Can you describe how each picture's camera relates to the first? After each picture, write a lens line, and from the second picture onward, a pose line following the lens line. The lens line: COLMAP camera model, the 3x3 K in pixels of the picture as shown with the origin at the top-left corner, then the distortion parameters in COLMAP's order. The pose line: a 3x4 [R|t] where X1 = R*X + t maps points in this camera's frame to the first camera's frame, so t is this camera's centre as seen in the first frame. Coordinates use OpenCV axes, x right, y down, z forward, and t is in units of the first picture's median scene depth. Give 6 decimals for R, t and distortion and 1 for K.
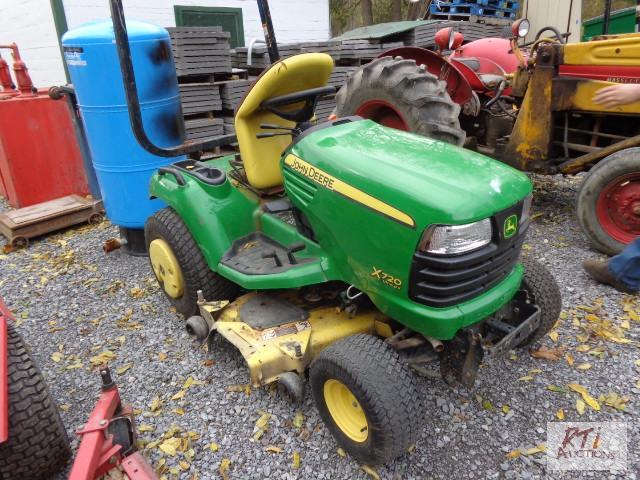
lens RADIAL K [[511.1, 0, 318.1], [0, 511.1, 237.8], [0, 0, 1]] dist [0.004861, 0.013087]
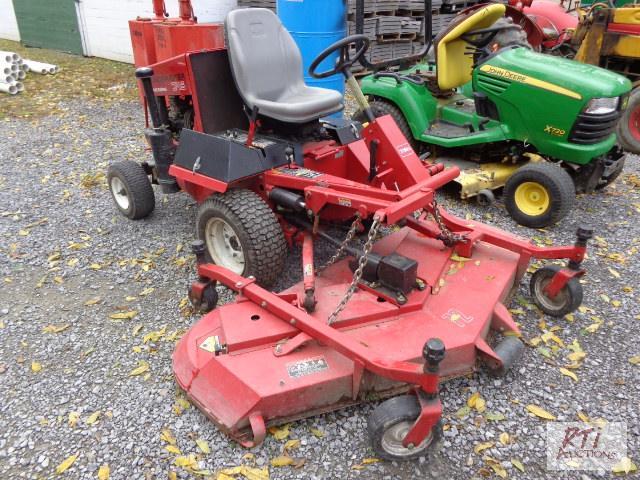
lens RADIAL K [[511.1, 0, 321.2], [0, 511.1, 243.0], [0, 0, 1]] dist [0.004861, 0.013087]
pose [[0.994965, 0.025142, 0.097018, -0.652395], [-0.033781, 0.995507, 0.088454, 0.256771], [-0.094359, -0.091286, 0.991344, -0.602440]]
